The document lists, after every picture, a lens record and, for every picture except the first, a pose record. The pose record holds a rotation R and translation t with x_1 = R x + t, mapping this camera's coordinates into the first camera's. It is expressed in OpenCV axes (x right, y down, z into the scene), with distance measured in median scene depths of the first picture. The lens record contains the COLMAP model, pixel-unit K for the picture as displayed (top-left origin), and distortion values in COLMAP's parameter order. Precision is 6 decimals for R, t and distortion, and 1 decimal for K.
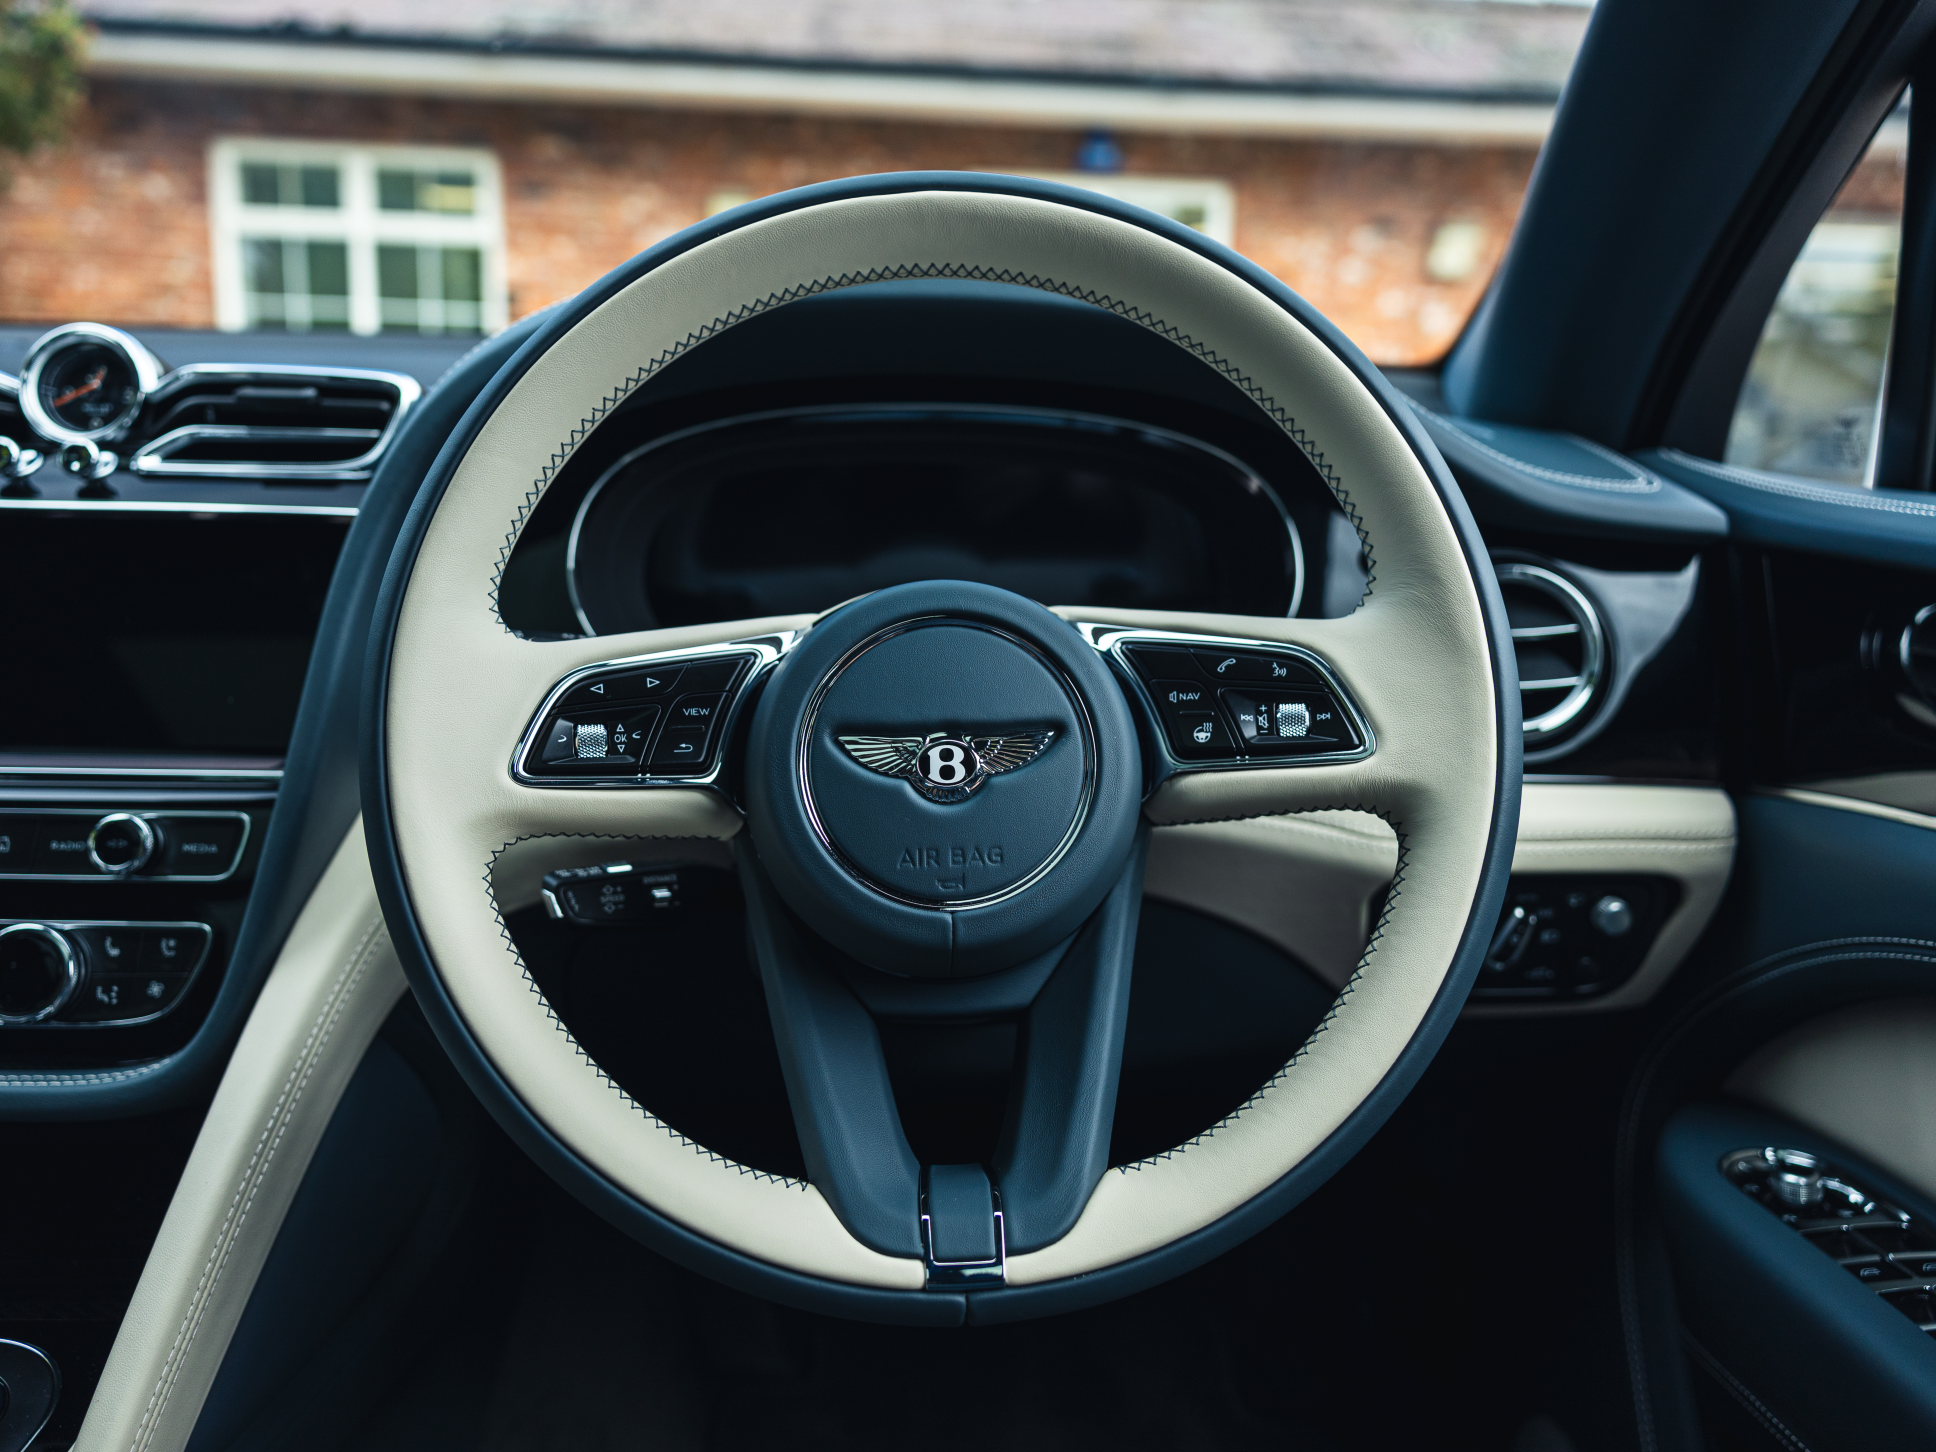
lens RADIAL K [[1325.7, 0, 968.0], [0, 1325.7, 726.0], [0, 0, 1]] dist [-0.005857, -0.001222]
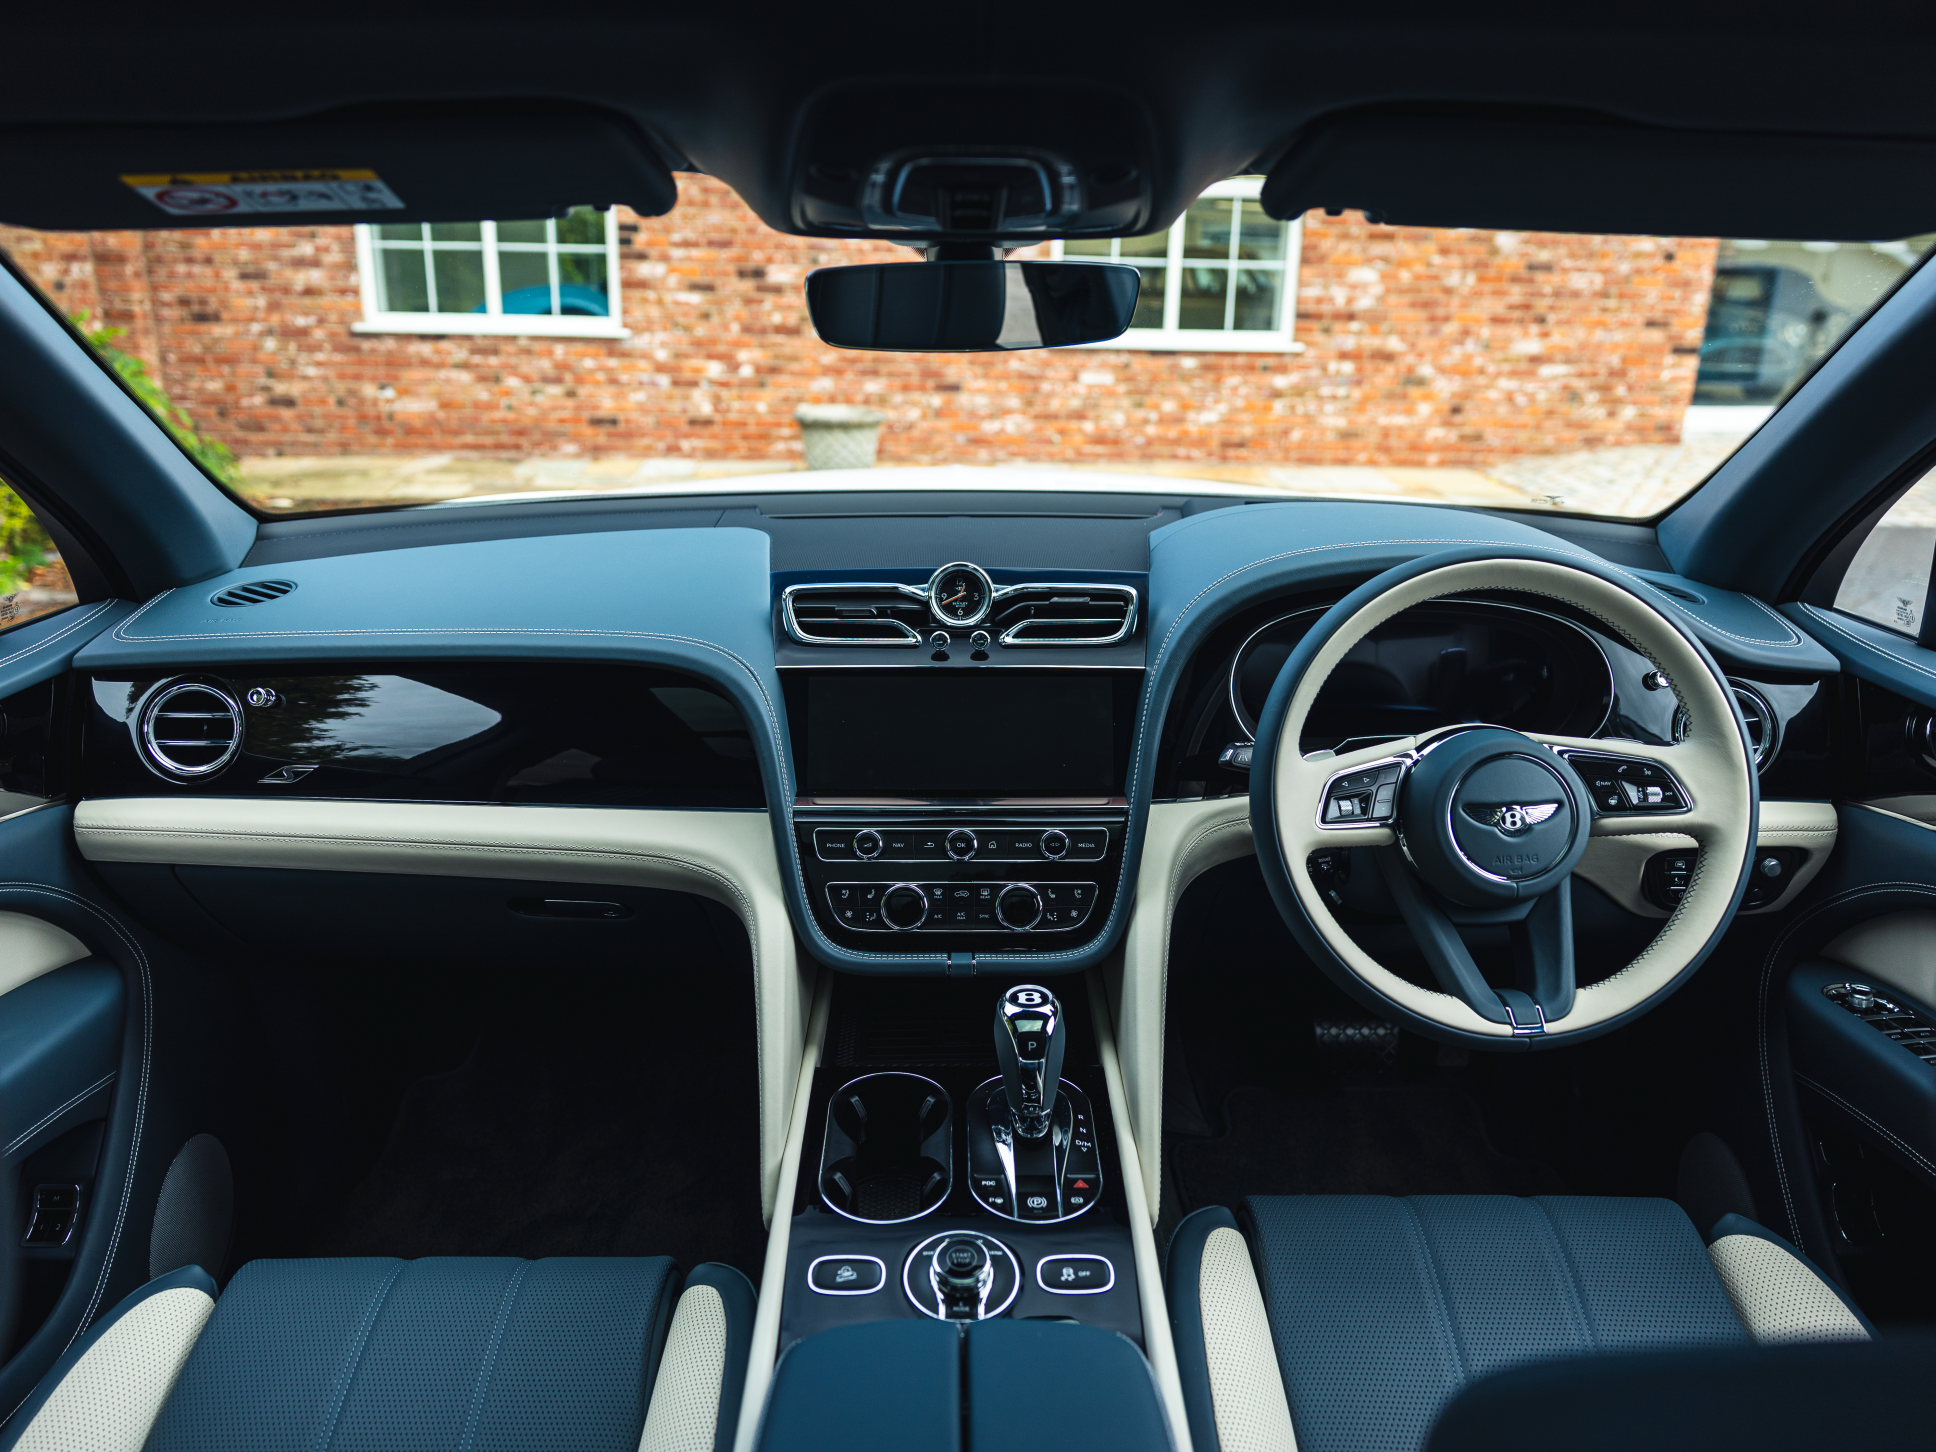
lens RADIAL K [[1297.0, 0, 968.0], [0, 1297.0, 726.0], [0, 0, 1]] dist [-0.028225, 0.001665]
pose [[0.999485, -0.010934, -0.030163, -0.834129], [0.013467, 0.996283, 0.085079, -0.315090], [0.029121, -0.085441, 0.995918, -1.176003]]
